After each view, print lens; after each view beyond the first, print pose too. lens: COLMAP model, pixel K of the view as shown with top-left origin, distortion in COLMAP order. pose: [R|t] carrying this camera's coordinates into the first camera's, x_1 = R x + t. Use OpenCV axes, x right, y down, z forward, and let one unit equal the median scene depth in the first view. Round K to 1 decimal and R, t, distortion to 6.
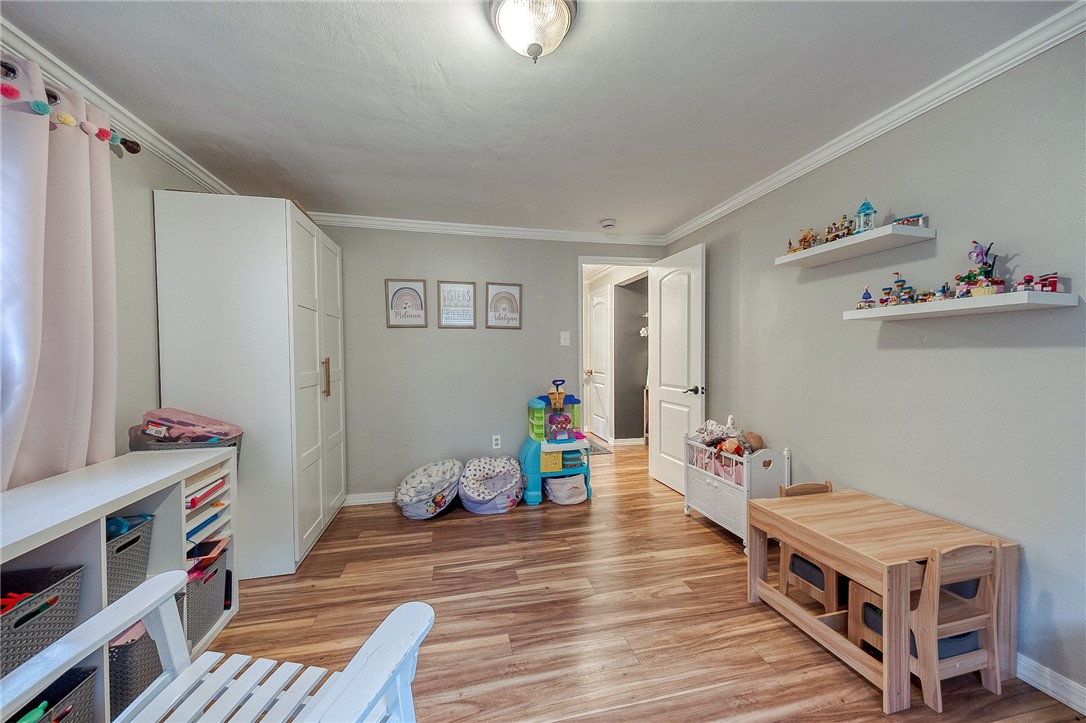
lens RADIAL K [[399.6, 0, 544.4], [0, 399.6, 361.6], [0, 0, 1]] dist [-0.000206, 0.000005]
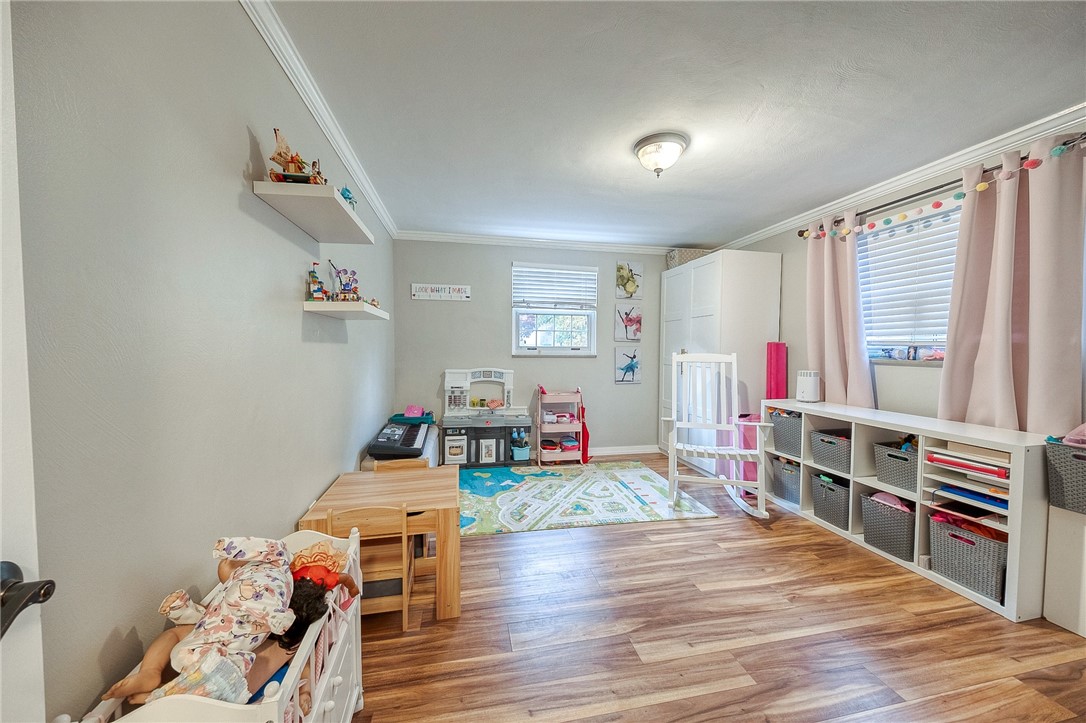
lens RADIAL K [[399.6, 0, 541.6], [0, 399.6, 362.4], [0, 0, 1]] dist [-0.000206, 0.000005]
pose [[-0.999613, 0.001998, 0.027764, 0.309179], [0.003174, 0.999097, 0.042363, -0.022224], [-0.027654, 0.042434, -0.998716, 1.976754]]
